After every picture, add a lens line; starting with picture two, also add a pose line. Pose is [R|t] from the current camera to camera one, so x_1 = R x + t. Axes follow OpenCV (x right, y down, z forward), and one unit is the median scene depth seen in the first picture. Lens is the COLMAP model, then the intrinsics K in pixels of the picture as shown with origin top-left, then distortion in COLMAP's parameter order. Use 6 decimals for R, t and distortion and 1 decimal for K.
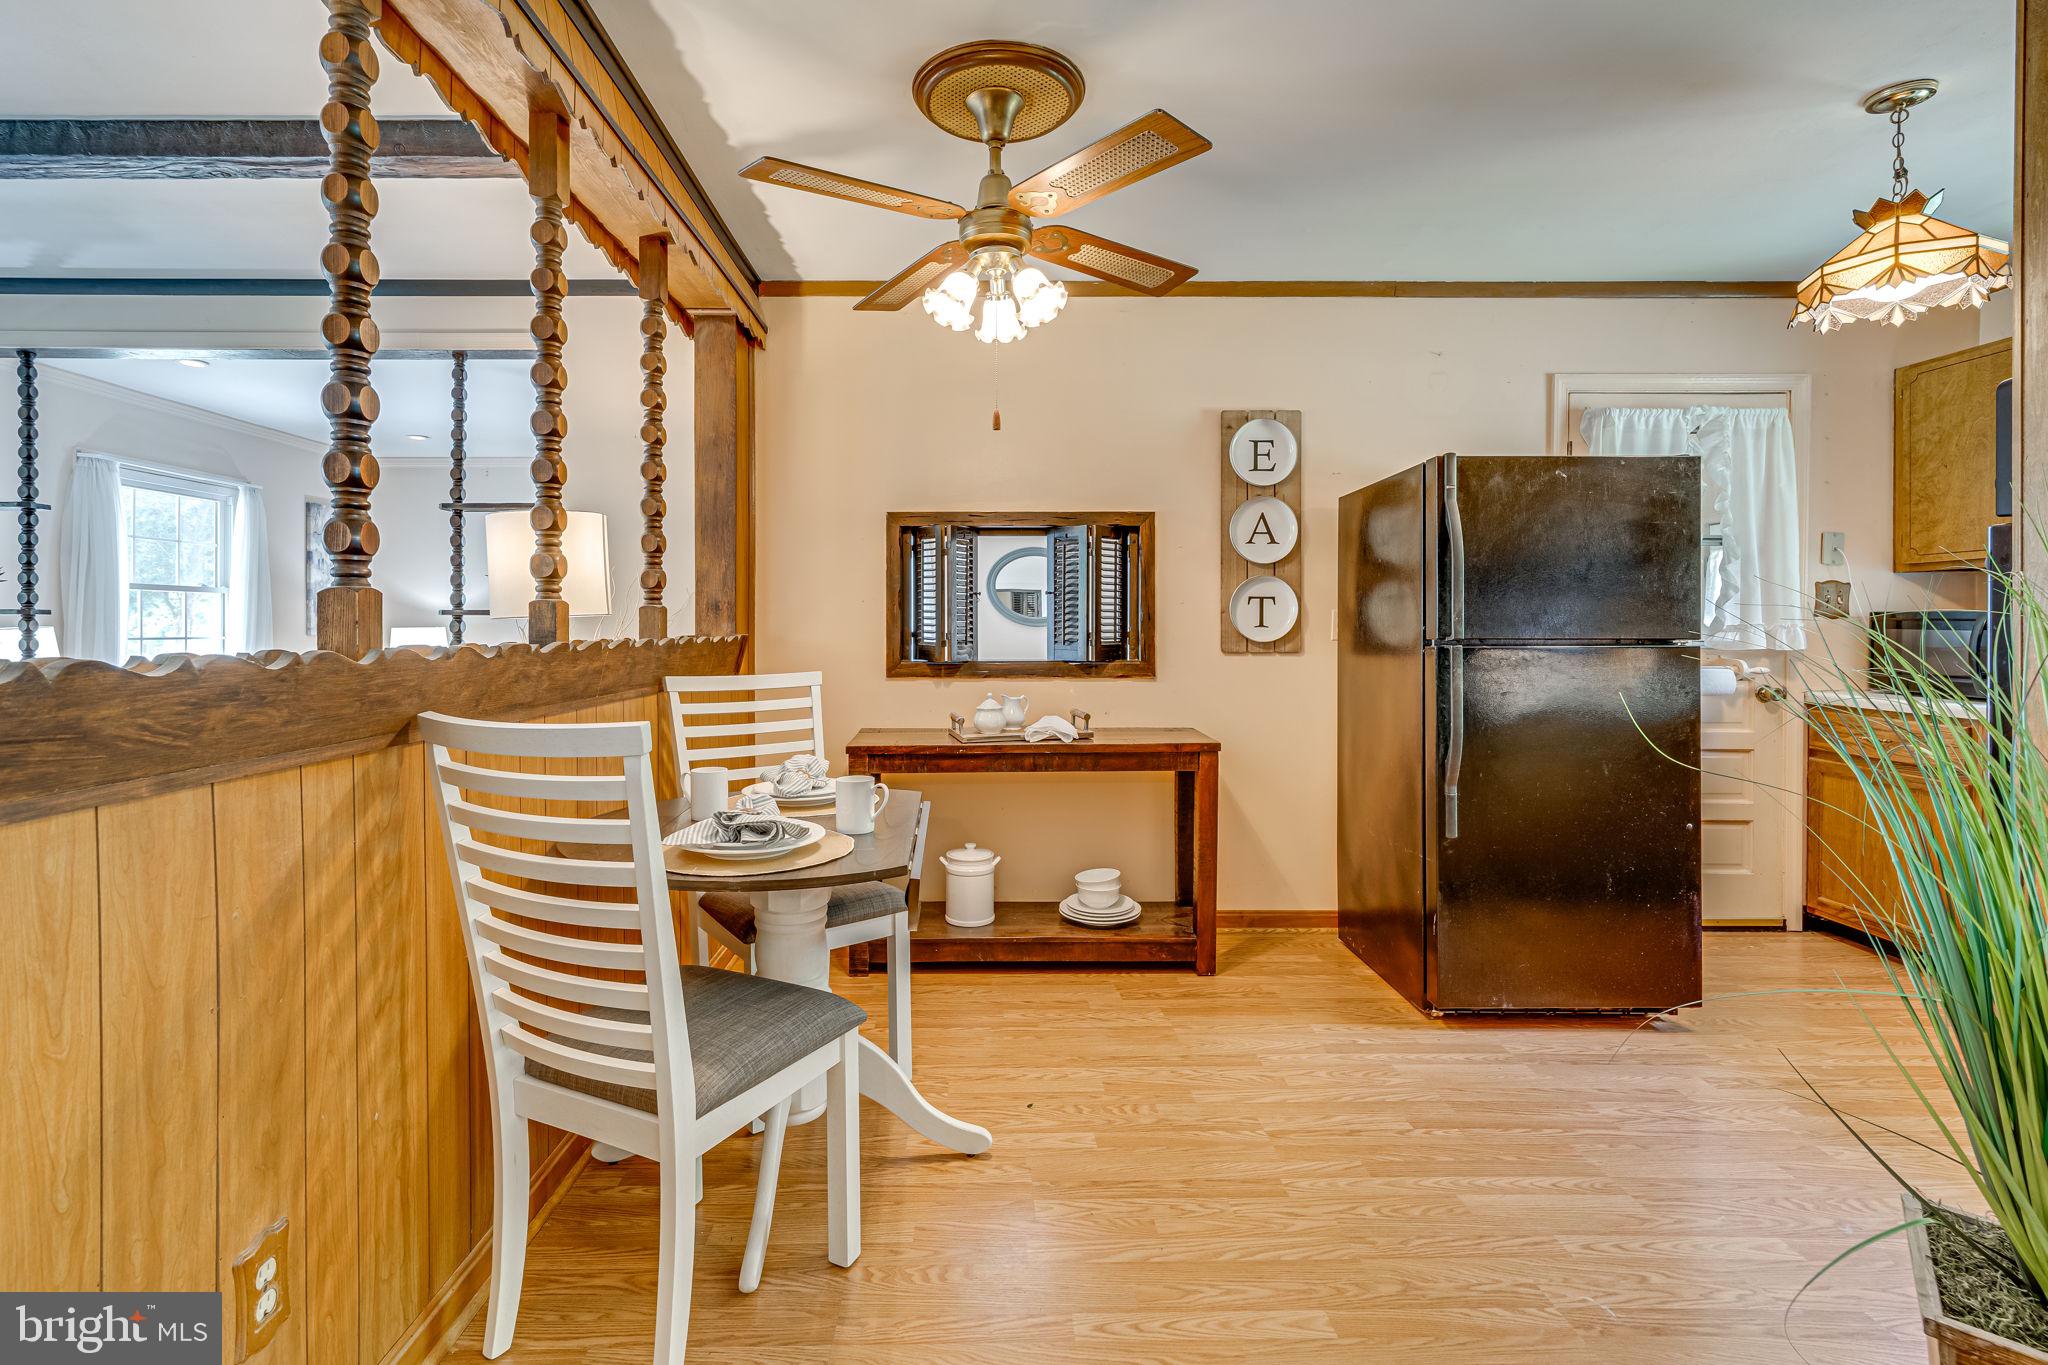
lens RADIAL K [[943.1, 0, 1027.9], [0, 943.1, 632.3], [0, 0, 1]] dist [-0.003637, 0.004404]
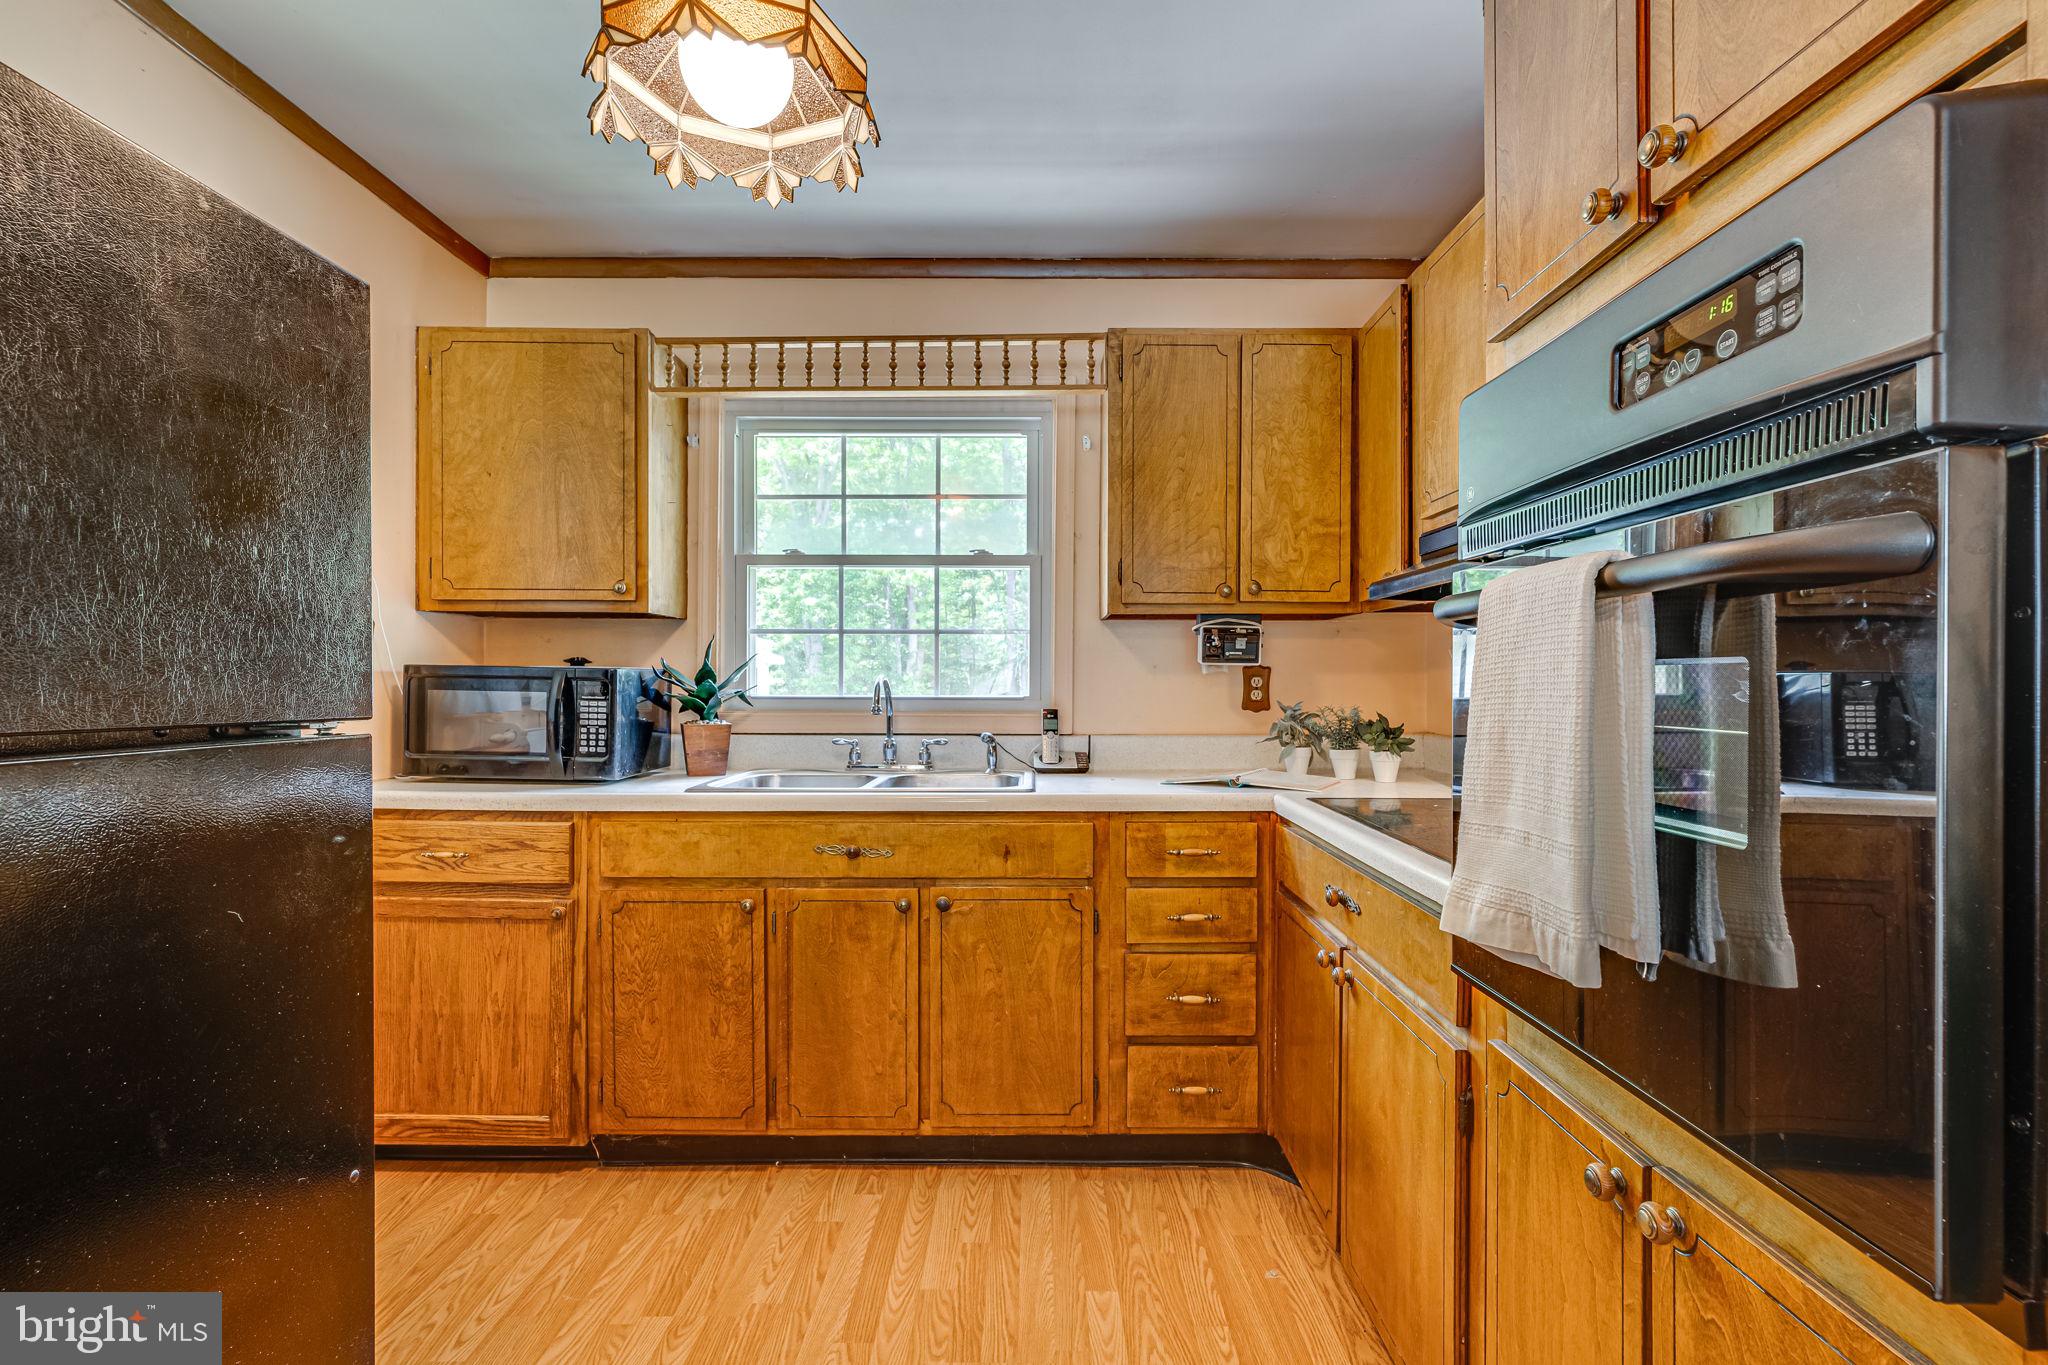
lens RADIAL K [[943.1, 0, 1021.9], [0, 943.1, 681.5], [0, 0, 1]] dist [-0.003637, 0.004404]
pose [[0.046959, 0.004432, 0.998887, 0.232708], [0.004065, 0.999981, -0.004628, -0.004558], [-0.998889, 0.004277, 0.046940, 0.523686]]
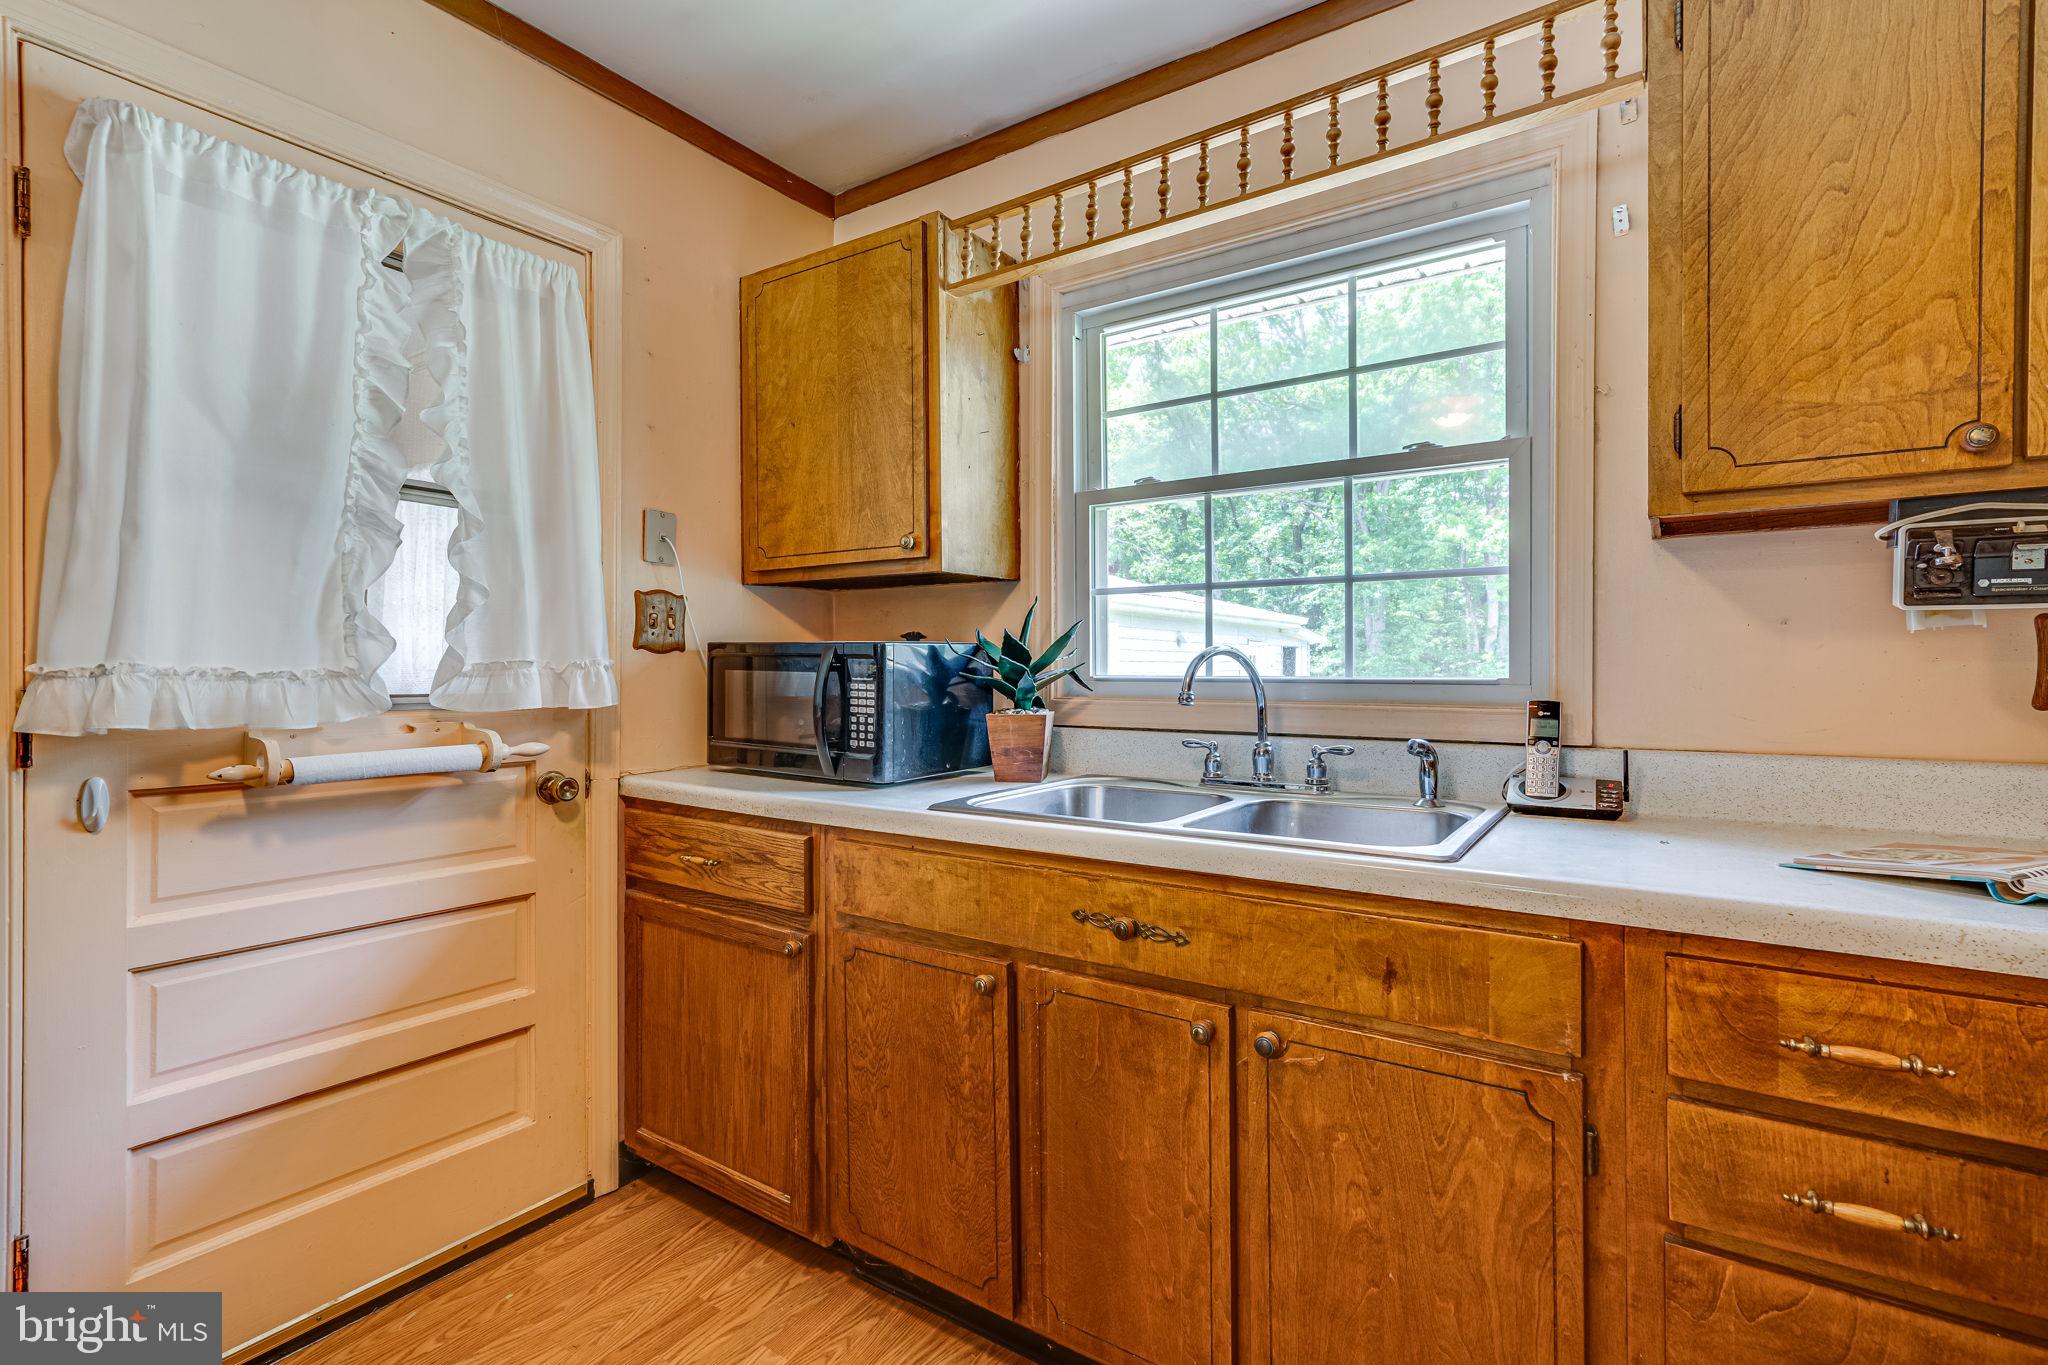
lens RADIAL K [[943.1, 0, 992.7], [0, 943.1, 668.4], [0, 0, 1]] dist [-0.003637, 0.004404]
pose [[0.602769, -0.004591, 0.797903, 0.510431], [0.008839, 0.999961, -0.000923, -0.002414], [-0.797867, 0.007610, 0.602785, 0.474196]]
